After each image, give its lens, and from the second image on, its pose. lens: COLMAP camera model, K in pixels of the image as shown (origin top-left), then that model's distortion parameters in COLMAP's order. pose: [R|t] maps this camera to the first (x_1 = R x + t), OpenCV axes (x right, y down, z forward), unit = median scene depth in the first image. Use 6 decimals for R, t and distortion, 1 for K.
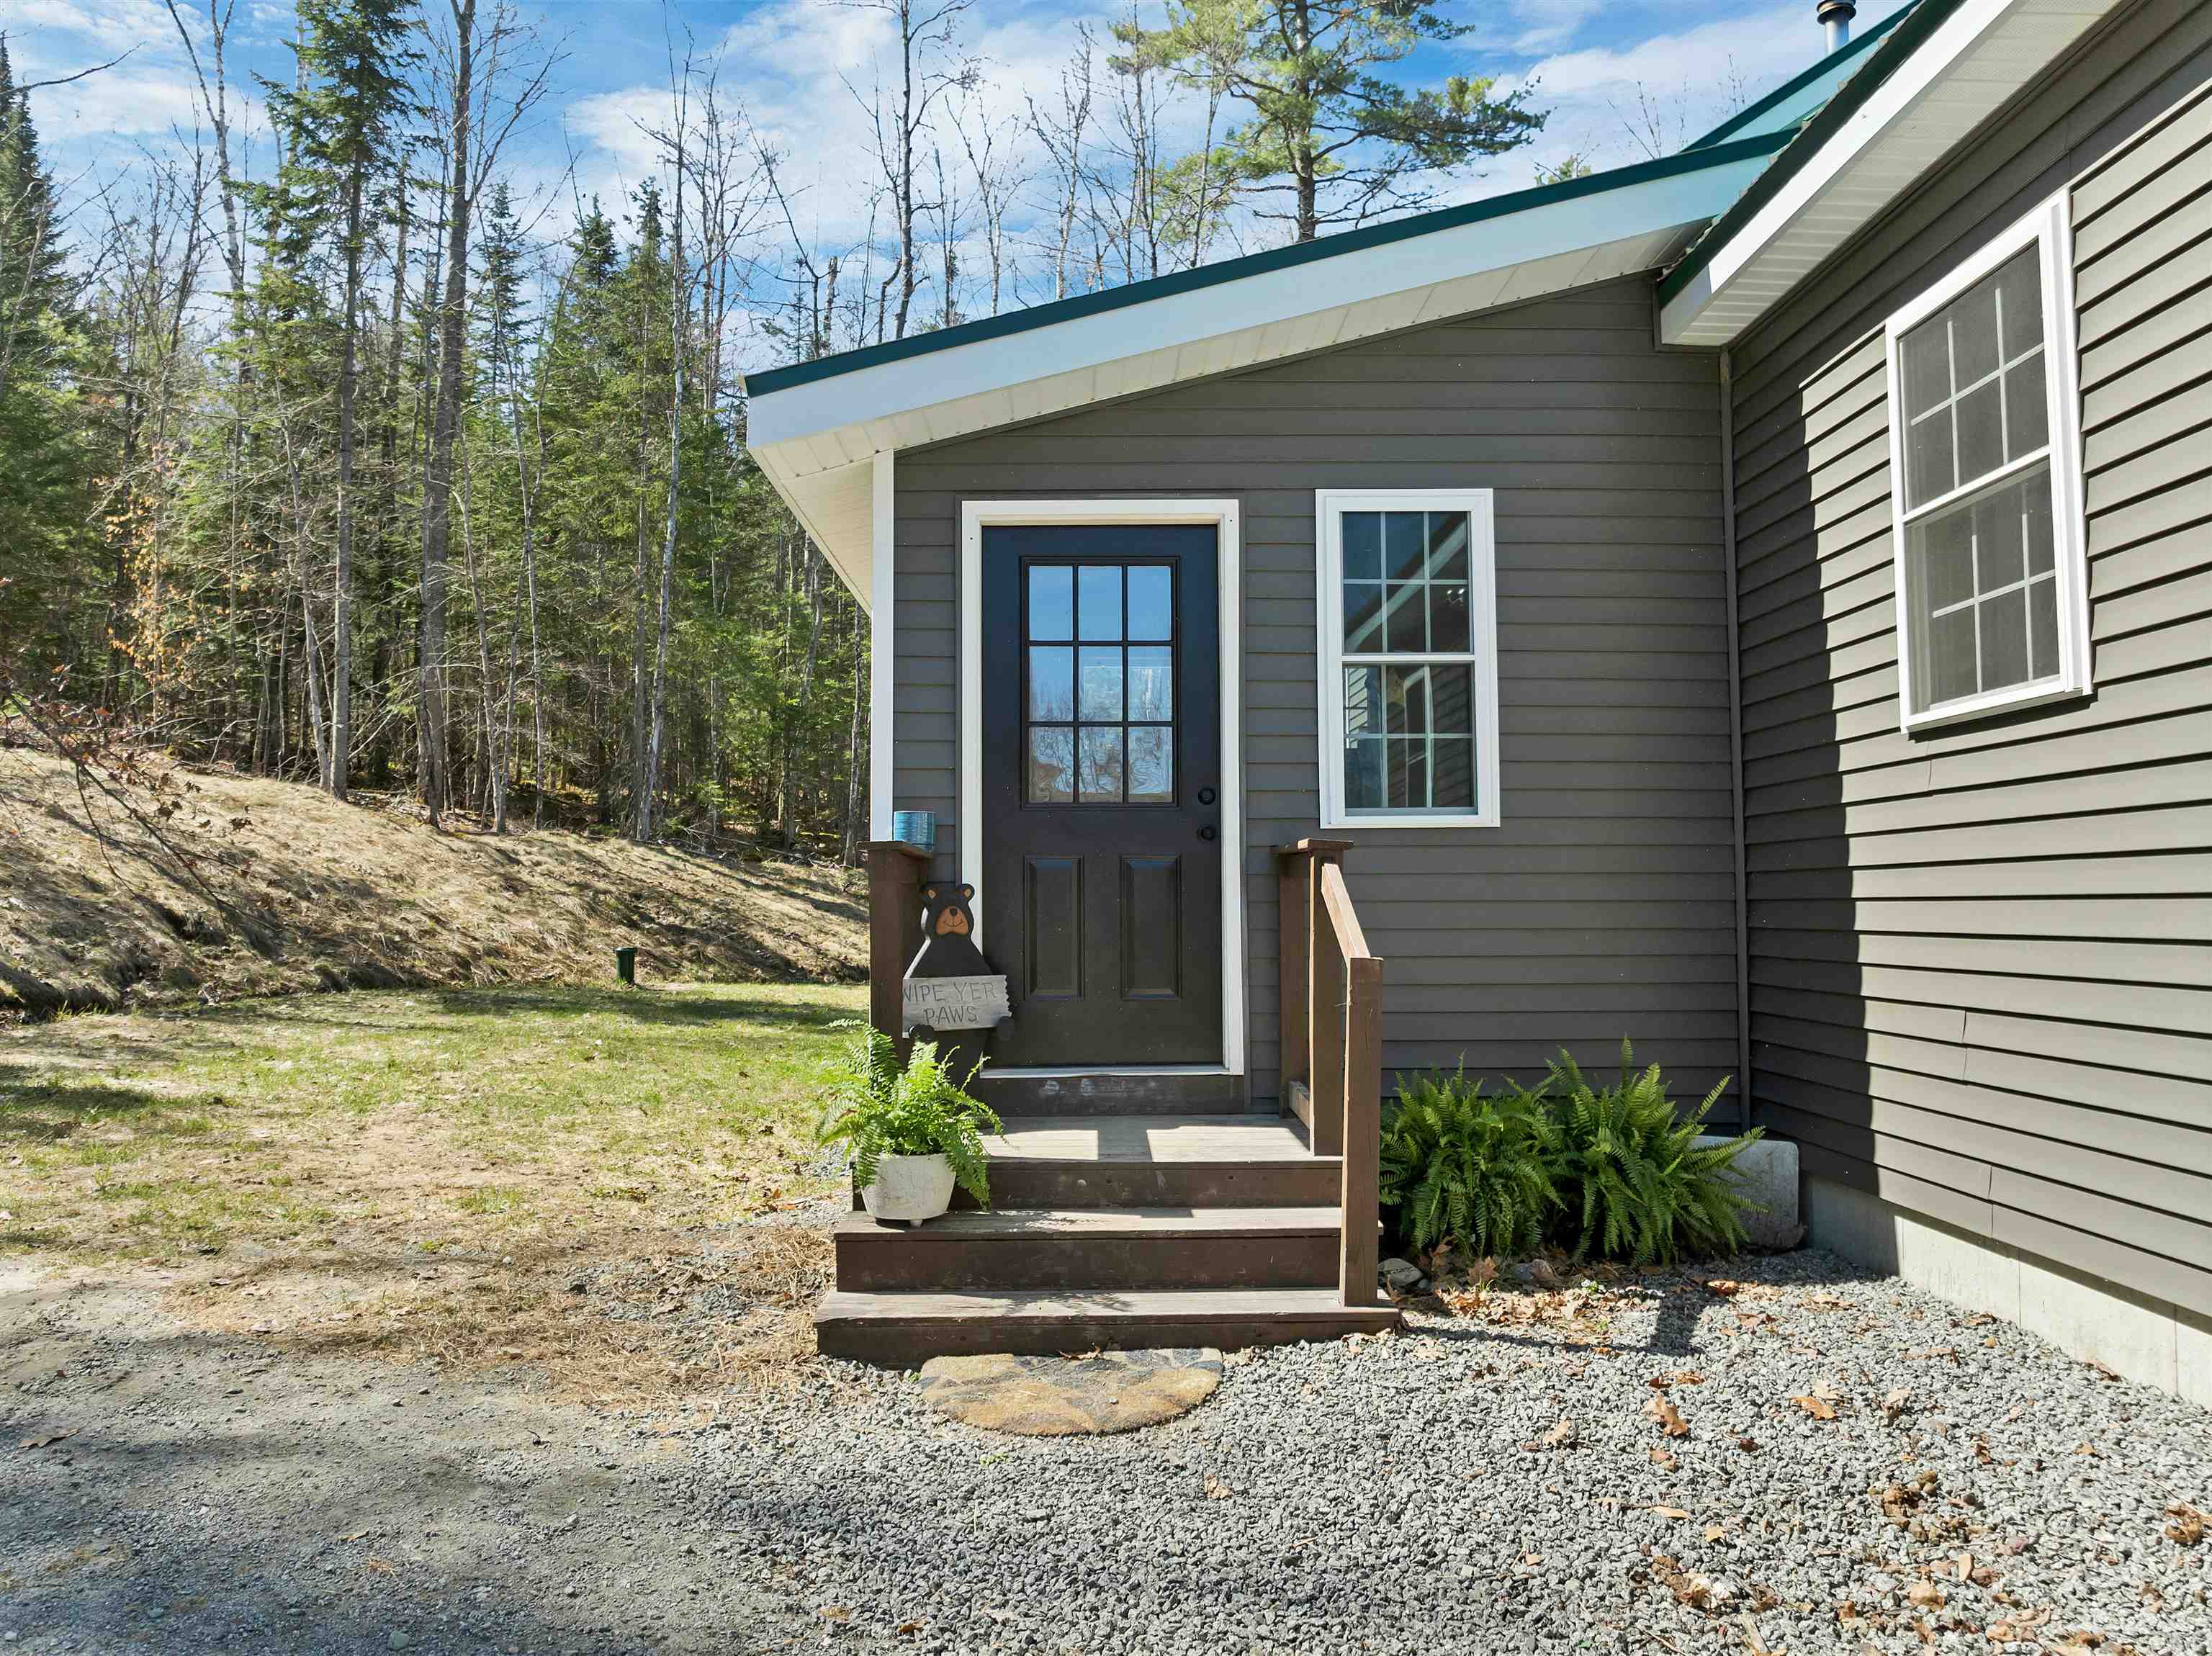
lens RADIAL K [[1582.6, 0, 1106.0], [0, 1582.6, 828.0], [0, 0, 1]] dist [-0.000023, -0.103924]
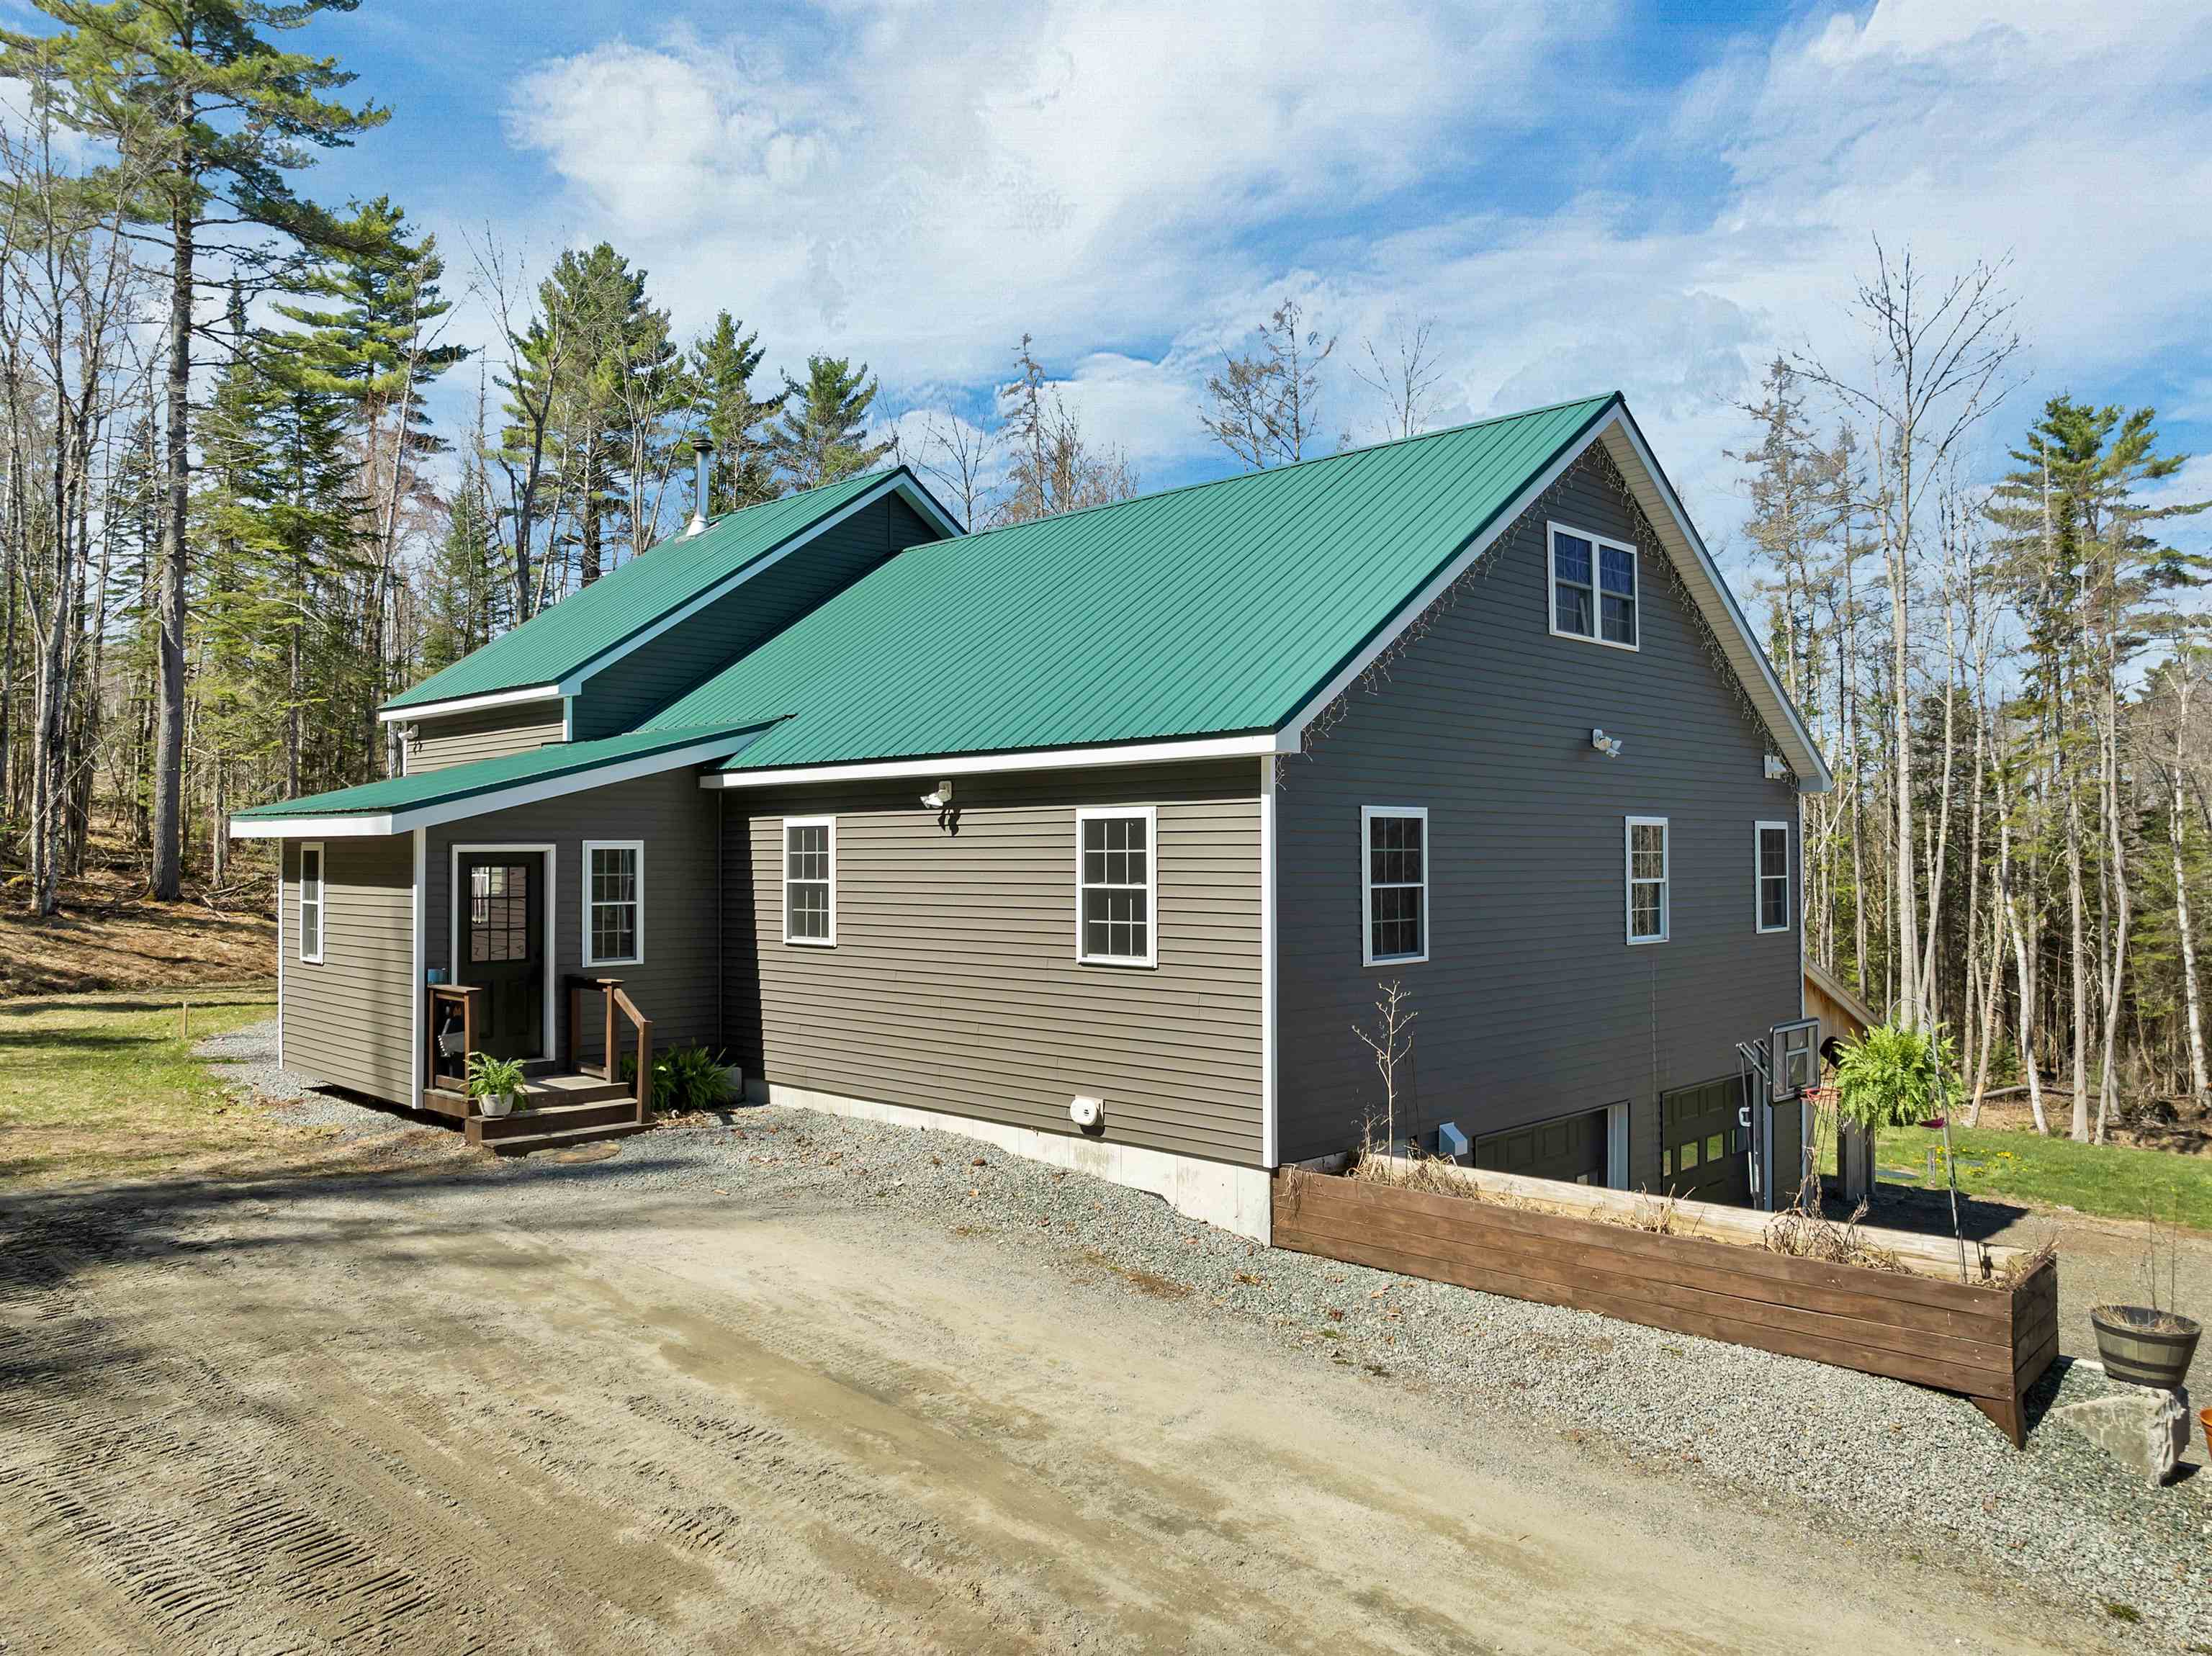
lens RADIAL K [[1582.6, 0, 1106.0], [0, 1582.6, 828.0], [0, 0, 1]] dist [-0.000023, -0.103924]
pose [[0.712720, 0.013908, 0.701311, -1.150233], [-0.034874, 0.999270, 0.015624, -0.317042], [-0.700581, -0.035593, 0.712684, -1.581165]]
